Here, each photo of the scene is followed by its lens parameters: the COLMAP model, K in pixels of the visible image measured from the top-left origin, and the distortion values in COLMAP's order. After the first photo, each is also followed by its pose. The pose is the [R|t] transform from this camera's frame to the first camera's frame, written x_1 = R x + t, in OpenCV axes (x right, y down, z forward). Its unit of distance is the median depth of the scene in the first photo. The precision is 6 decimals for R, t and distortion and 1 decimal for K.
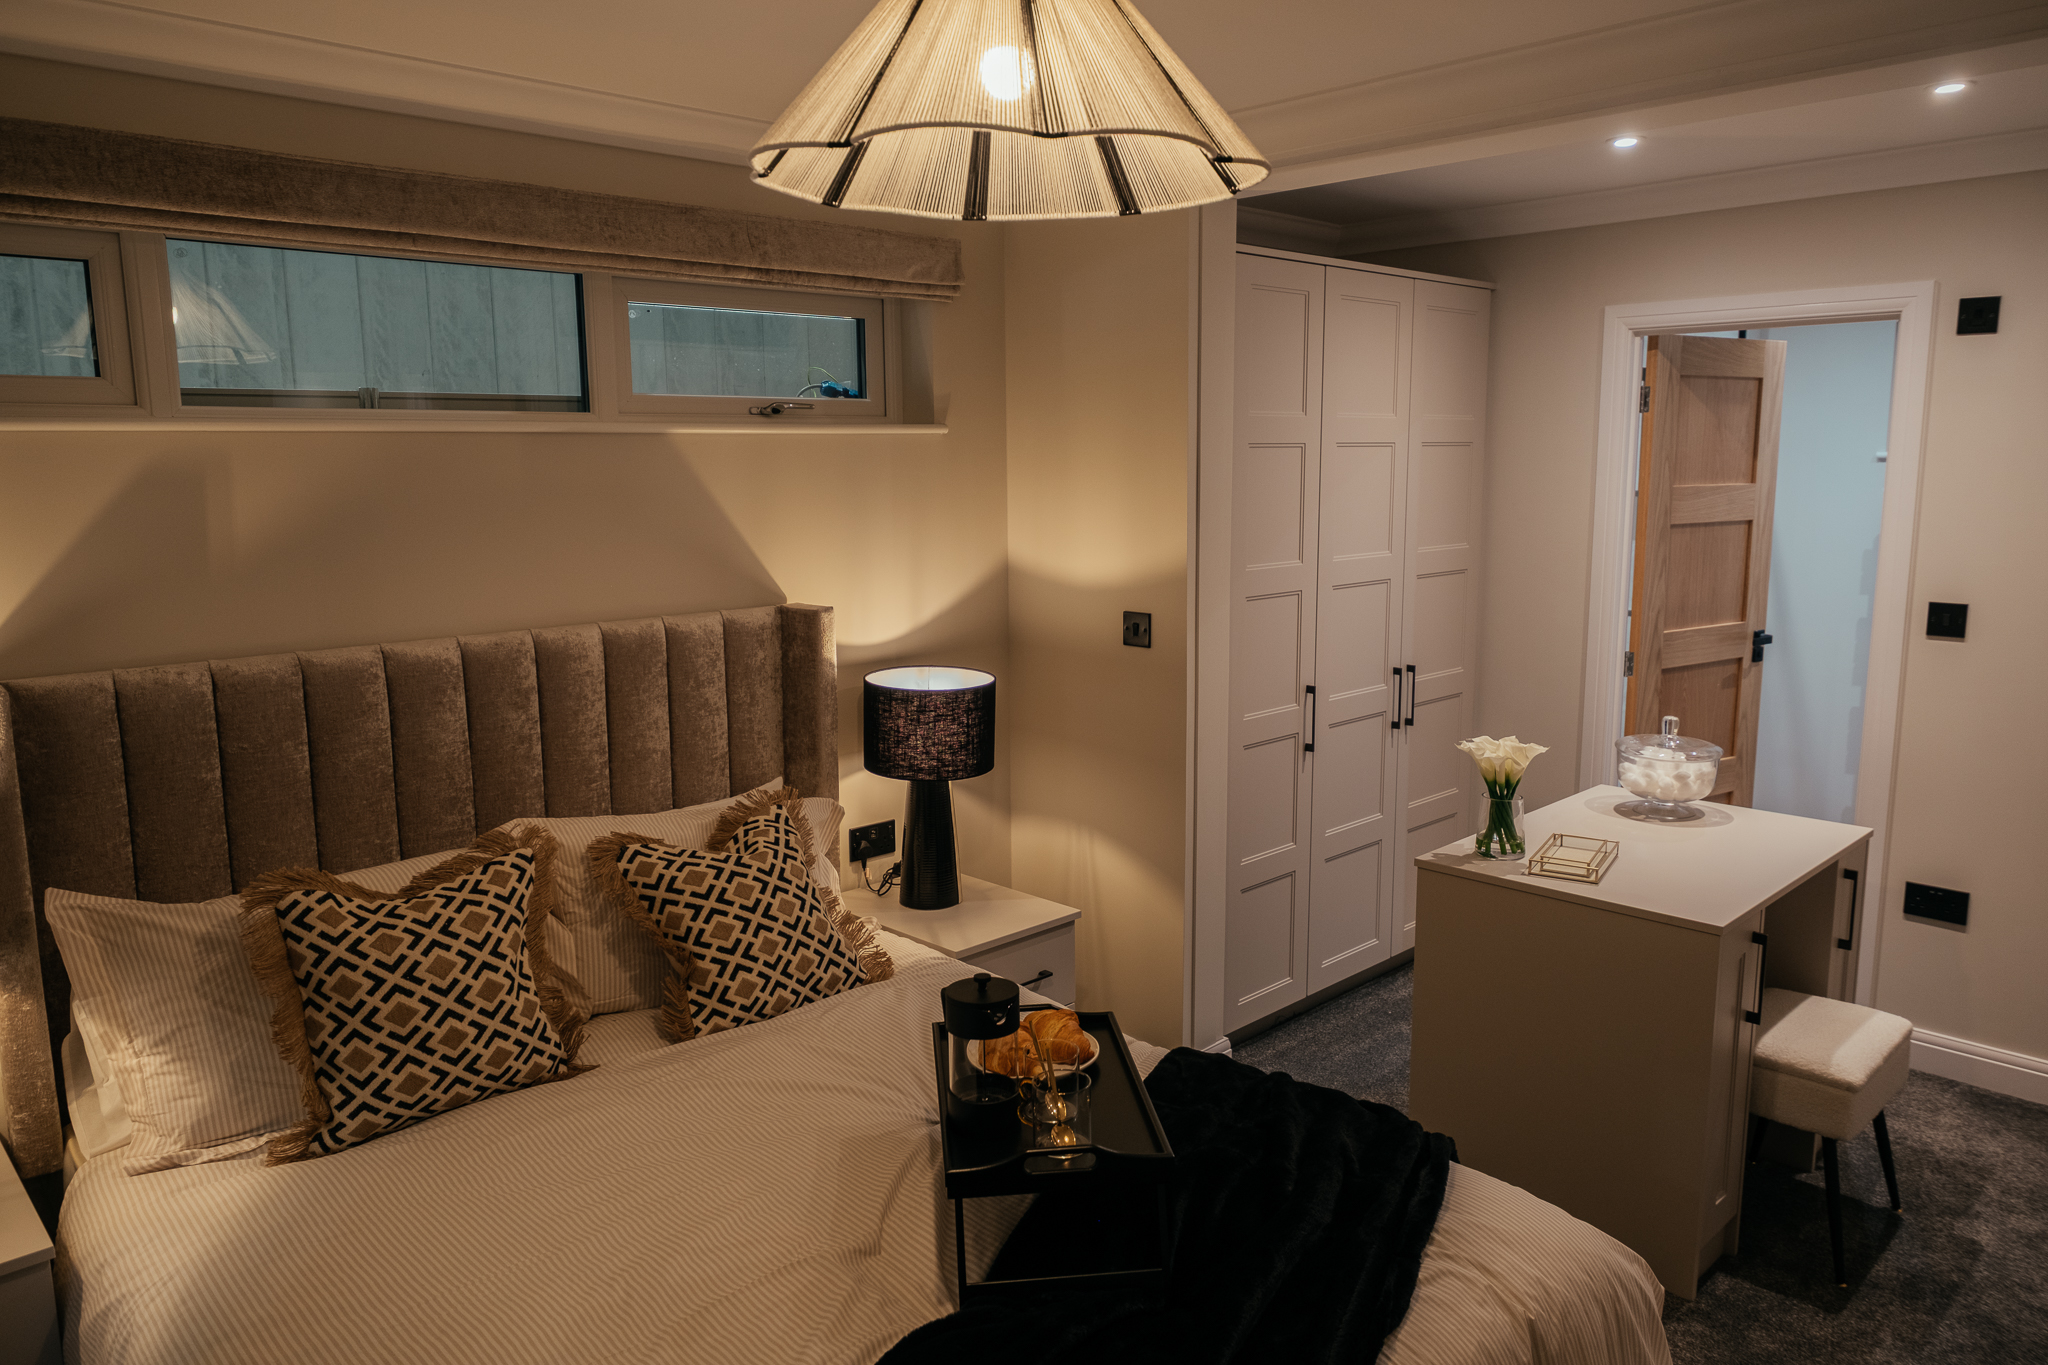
lens RADIAL K [[1403.5, 0, 1024.6], [0, 1403.5, 679.4], [0, 0, 1]] dist [-0.023847, 0.007021]
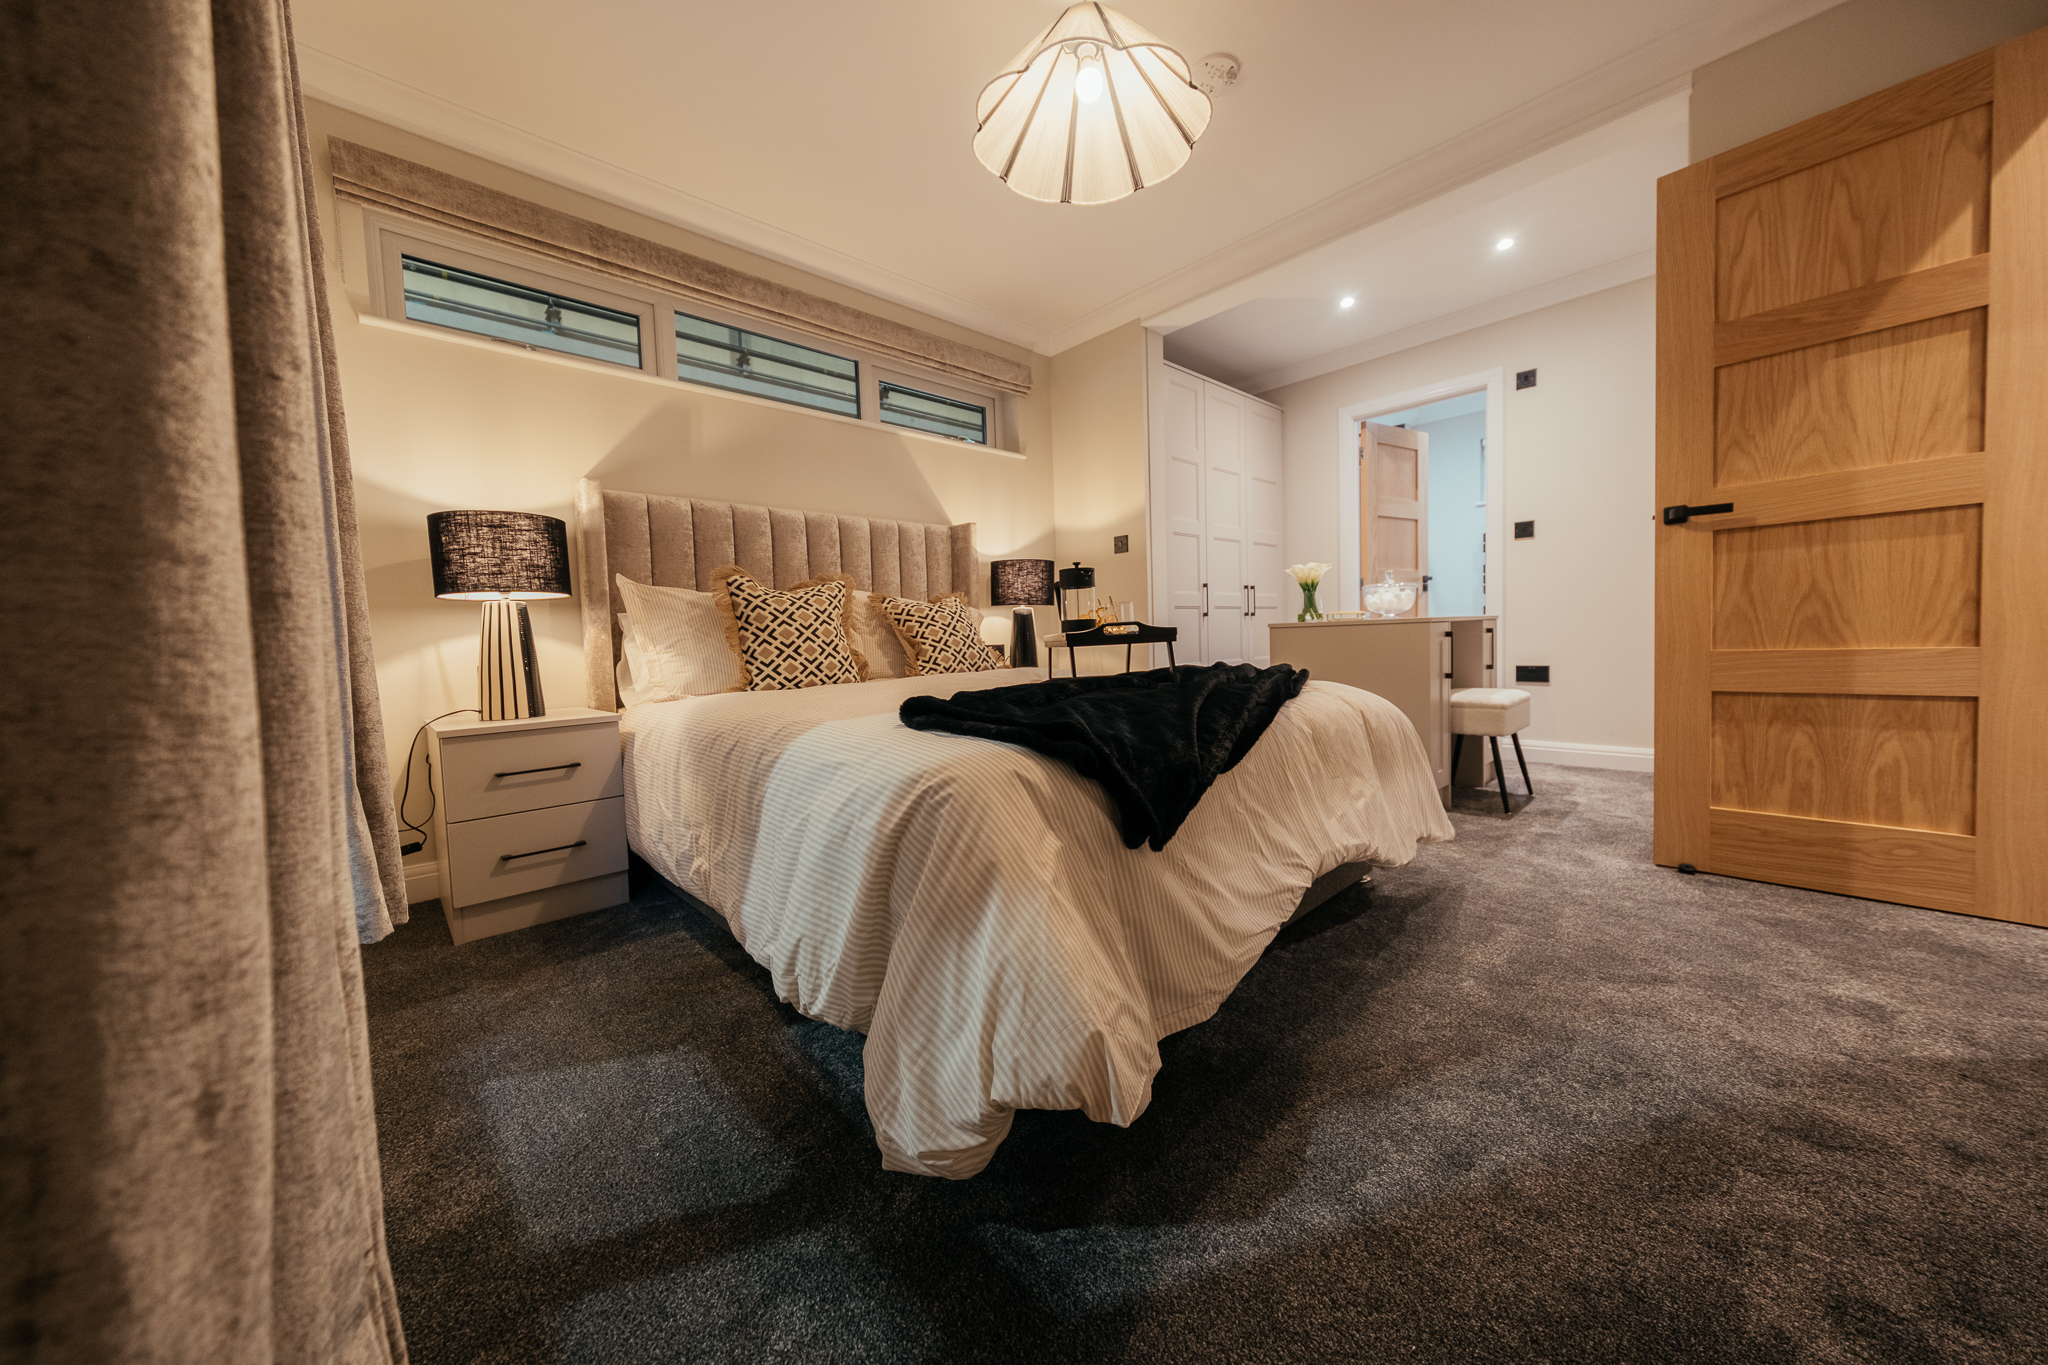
lens RADIAL K [[704.0, 0, 1018.5], [0, 704.0, 678.9], [0, 0, 1]] dist [-0.000793, -0.000123]
pose [[0.999430, -0.026043, -0.021464, -0.064510], [0.023713, 0.994452, -0.102481, 0.318606], [0.024014, 0.101914, 0.994503, -0.010895]]
